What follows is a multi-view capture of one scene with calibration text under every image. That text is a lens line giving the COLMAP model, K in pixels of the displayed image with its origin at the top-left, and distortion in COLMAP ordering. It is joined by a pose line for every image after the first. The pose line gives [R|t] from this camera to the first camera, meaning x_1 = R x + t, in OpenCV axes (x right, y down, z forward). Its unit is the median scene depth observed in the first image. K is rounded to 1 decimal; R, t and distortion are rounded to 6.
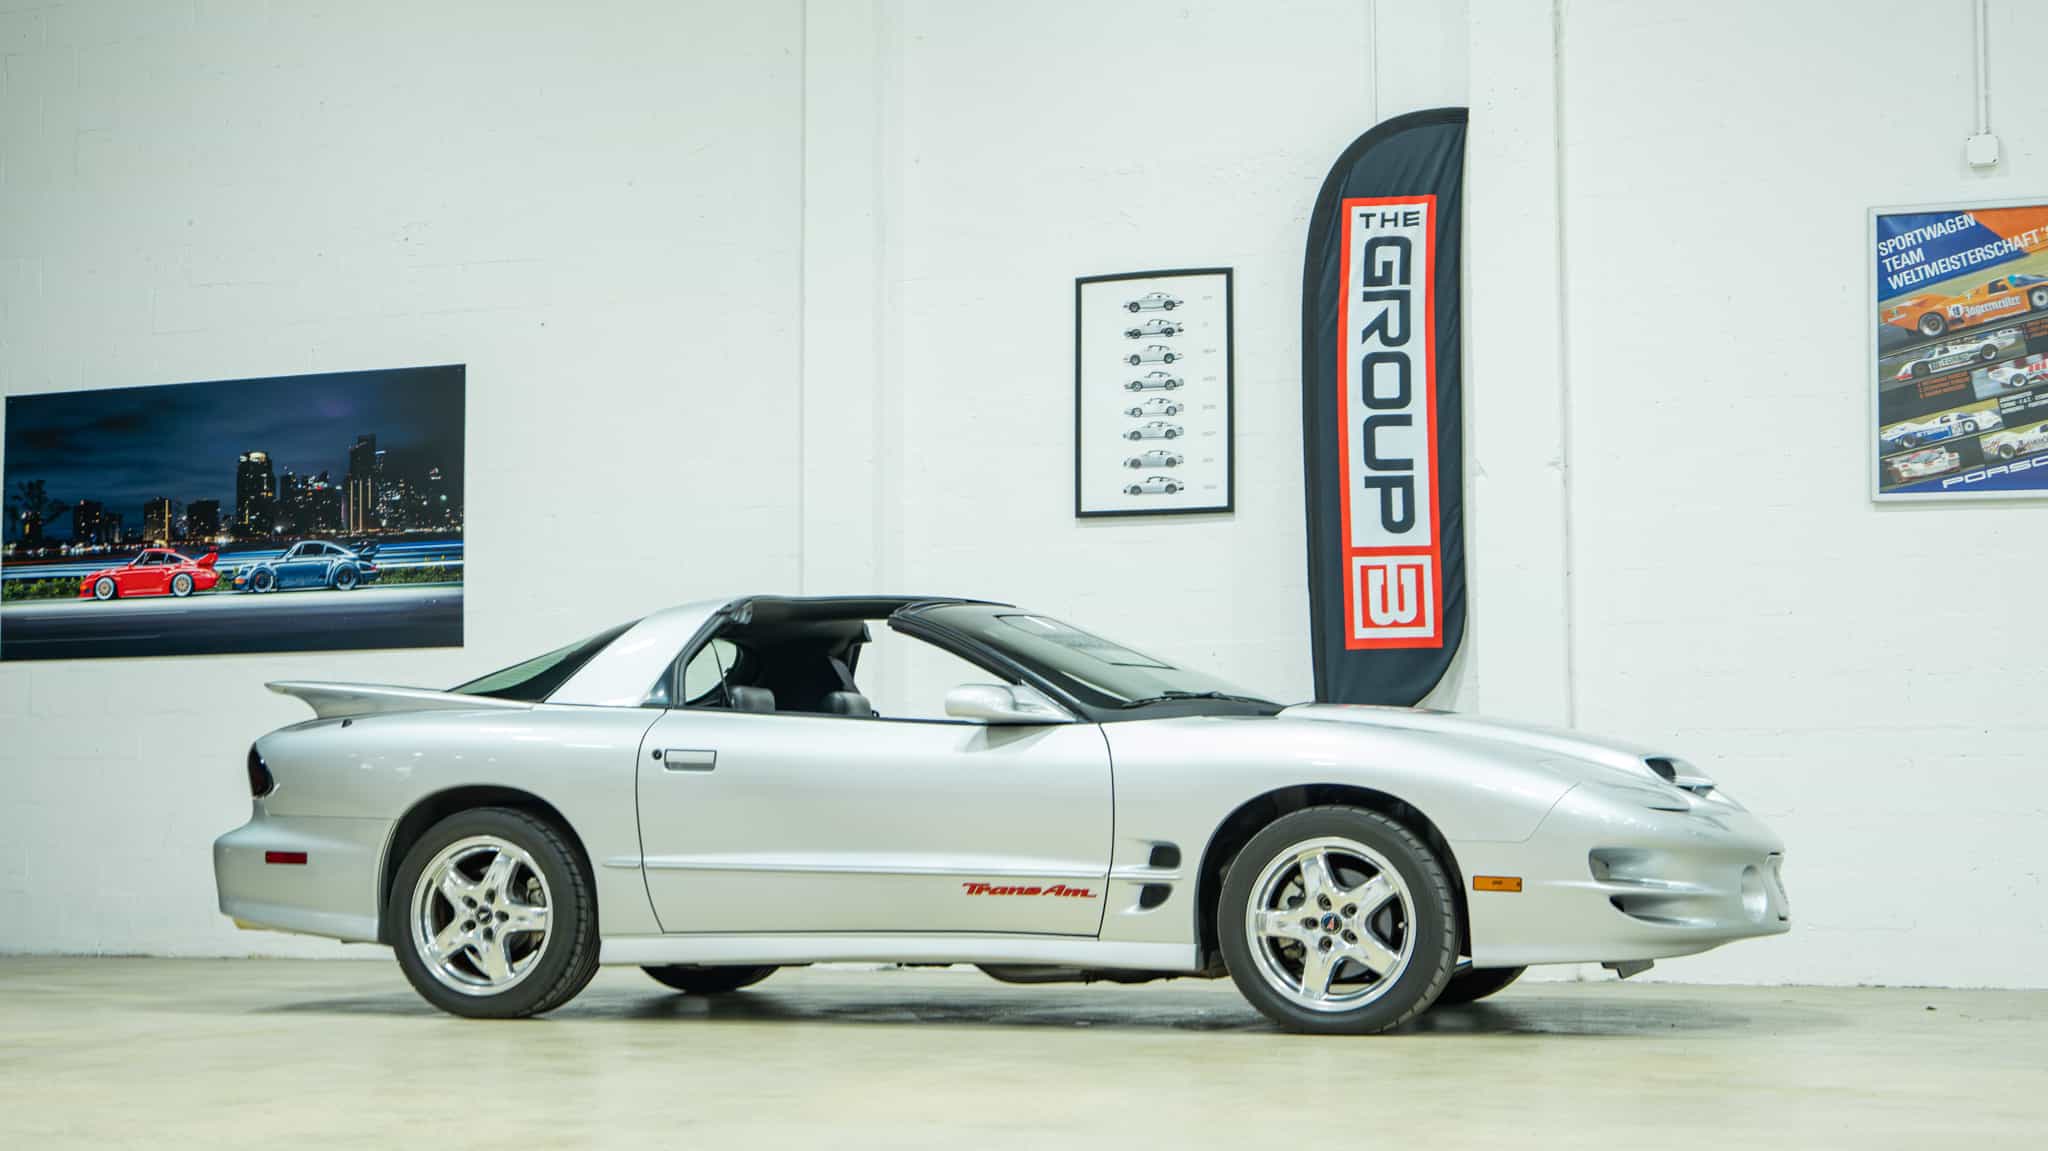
lens RADIAL K [[3162.0, 0, 986.1], [0, 3162.0, 516.5], [0, 0, 1]] dist [0.044142, 0.025335]
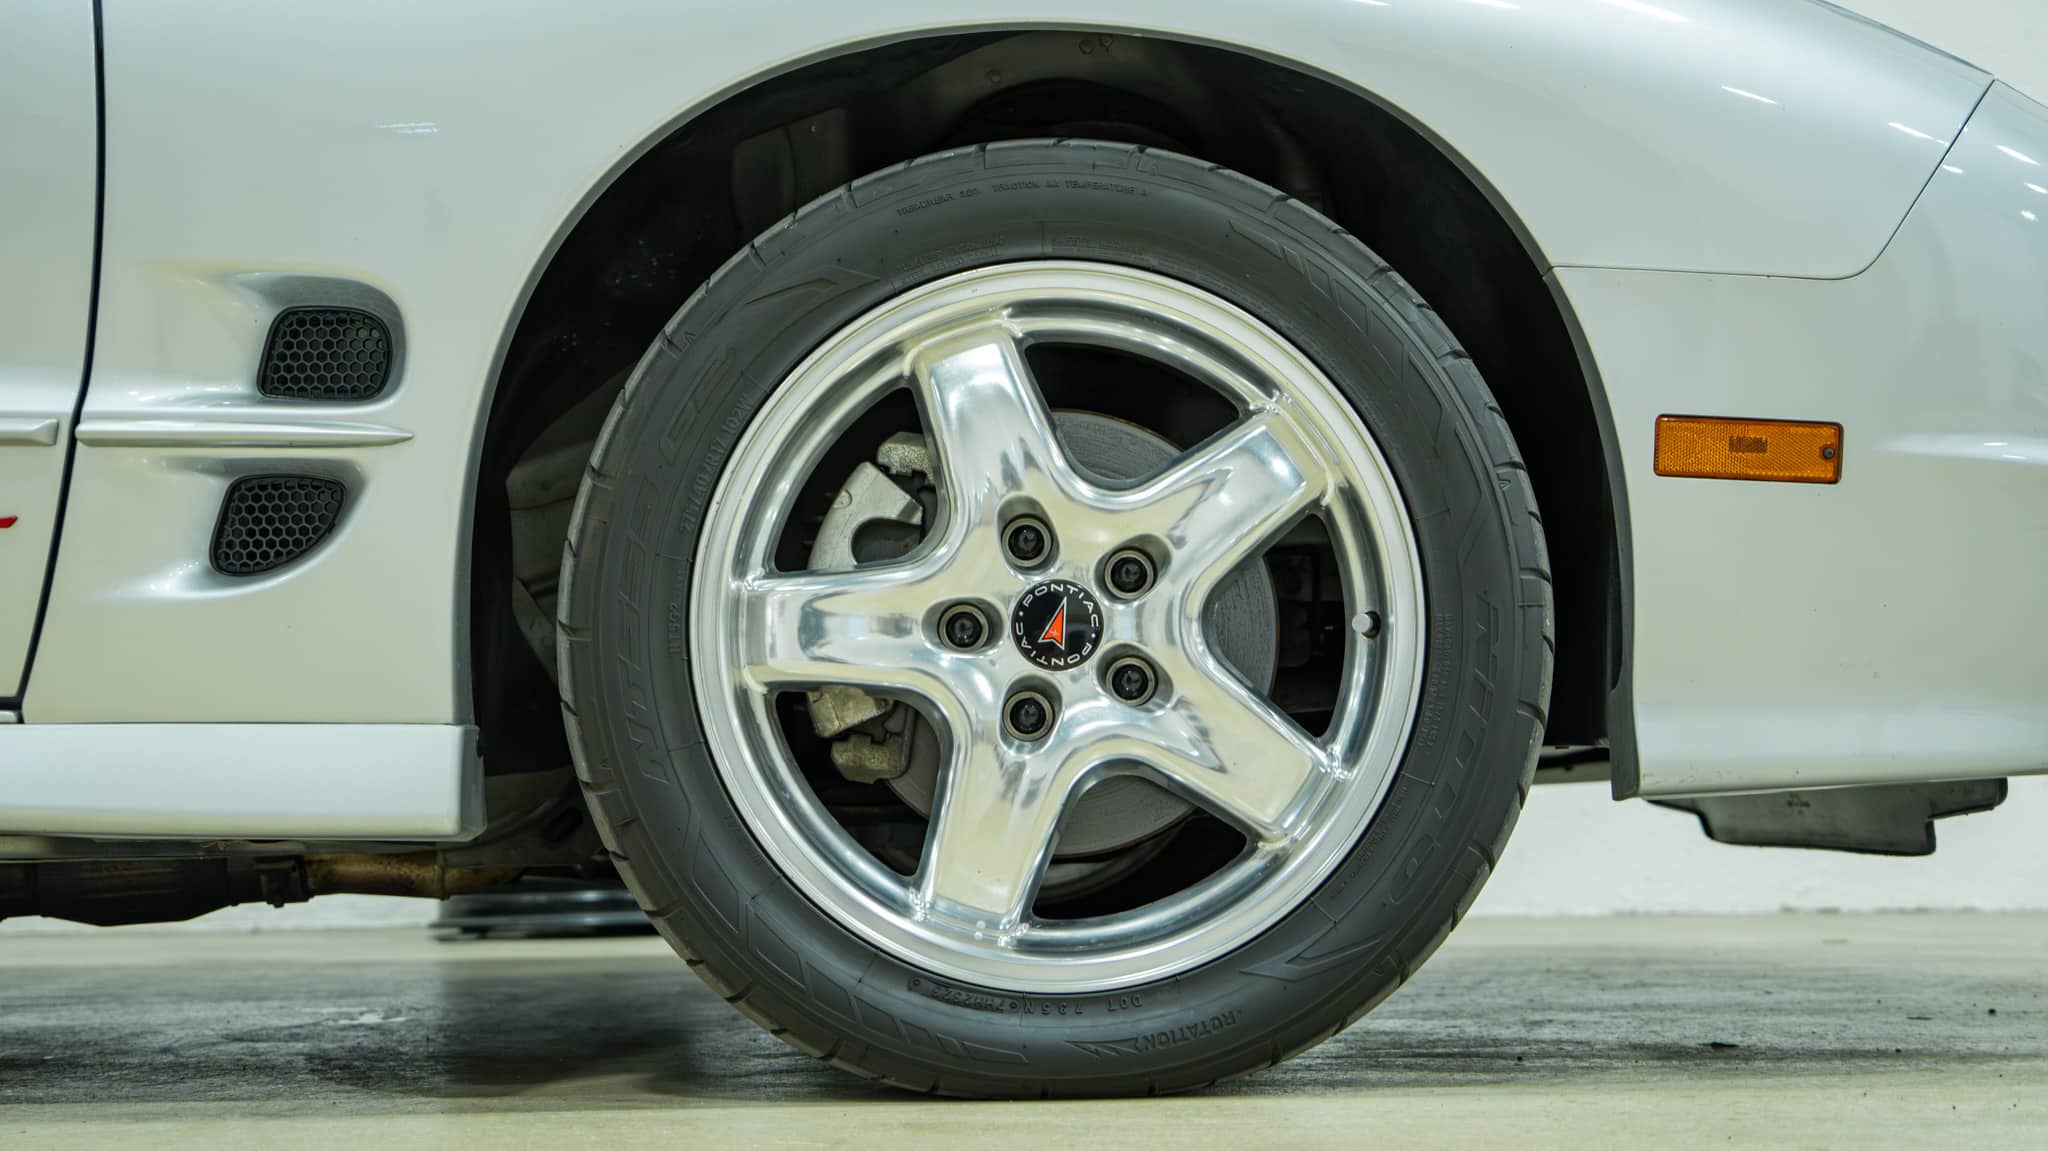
lens RADIAL K [[3257.2, 0, 1031.4], [0, 3257.2, 620.0], [0, 0, 1]] dist [0.043314, 0.101689]
pose [[0.940998, 0.010394, 0.338252, 0.019166], [-0.023289, 0.999148, 0.034086, 0.092938], [-0.337610, -0.039952, 0.940438, 0.597326]]
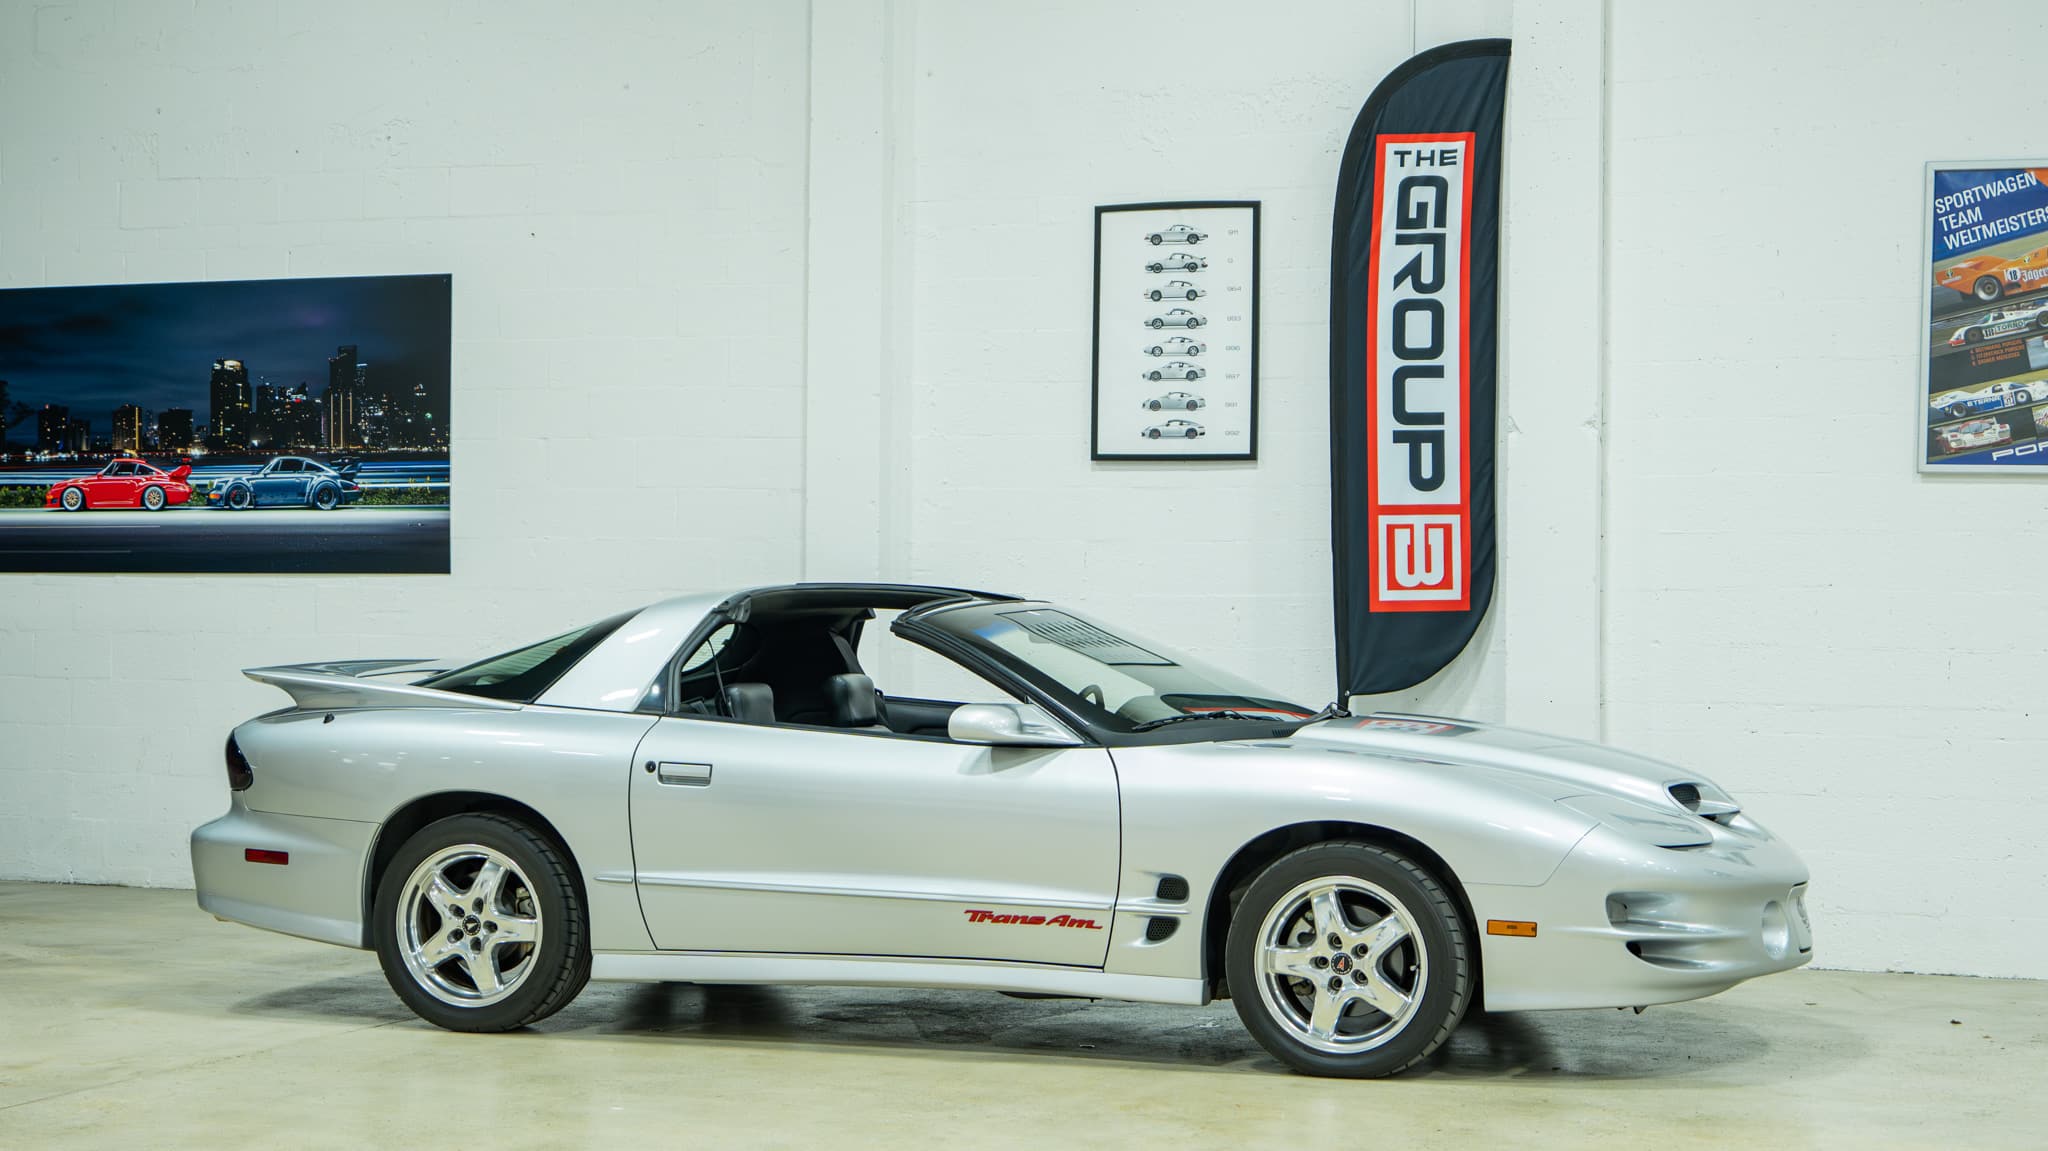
lens RADIAL K [[3350.8, 0, 1059.7], [0, 3350.8, 576.9], [0, 0, 1]] dist [0.045665, 0.019304]
pose [[0.999864, 0.008459, 0.014135, 0.005092], [-0.009795, 0.995212, 0.097248, -0.069379], [-0.013244, -0.097374, 0.995160, -0.012085]]
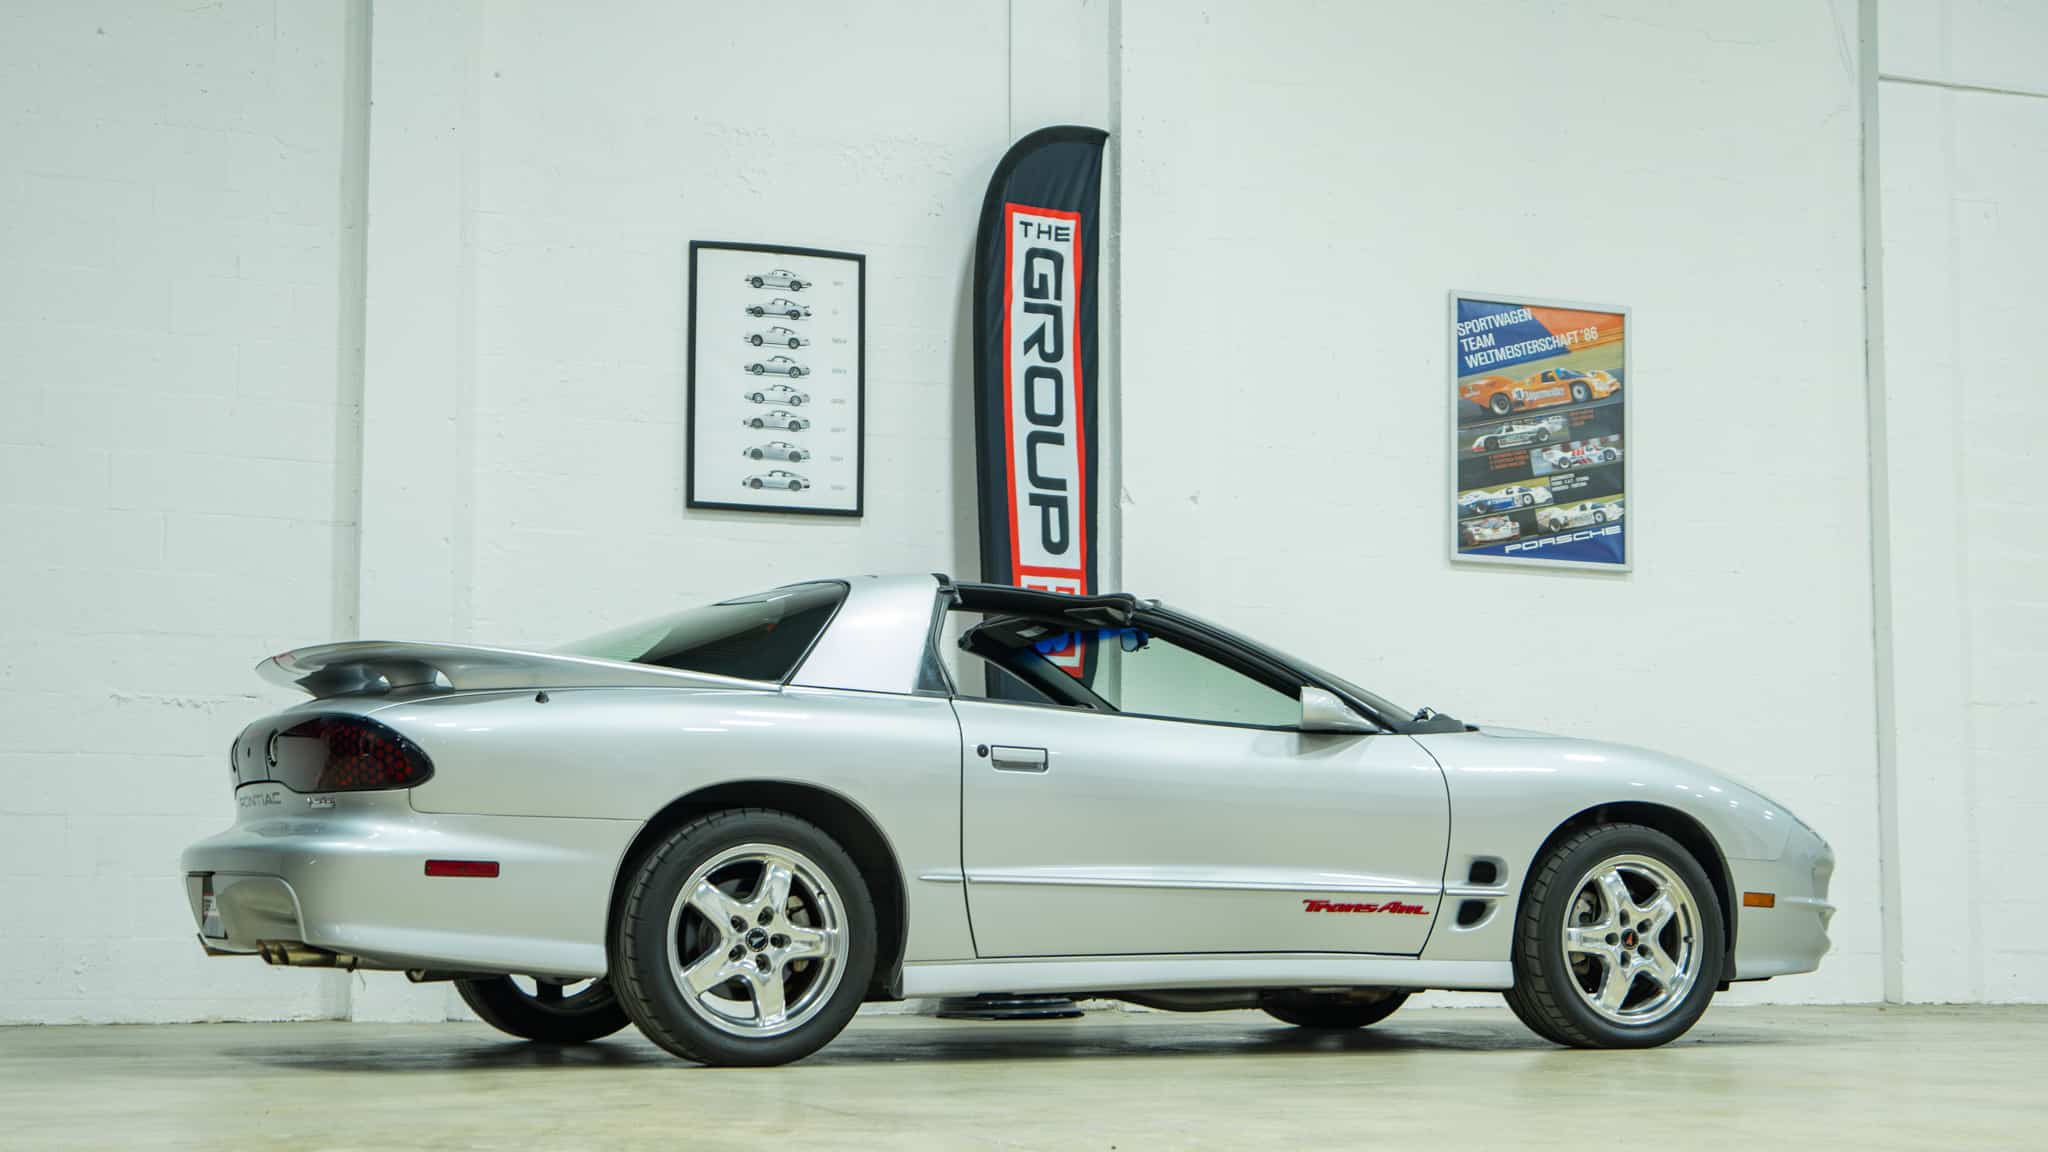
lens RADIAL K [[3212.6, 0, 1048.4], [0, 3212.6, 621.4], [0, 0, 1]] dist [0.019262, 0.029576]
pose [[0.718481, 0.063437, 0.692648, -0.579662], [-0.071859, 0.997273, -0.016797, 0.044525], [-0.691825, -0.037705, 0.721080, 0.299803]]
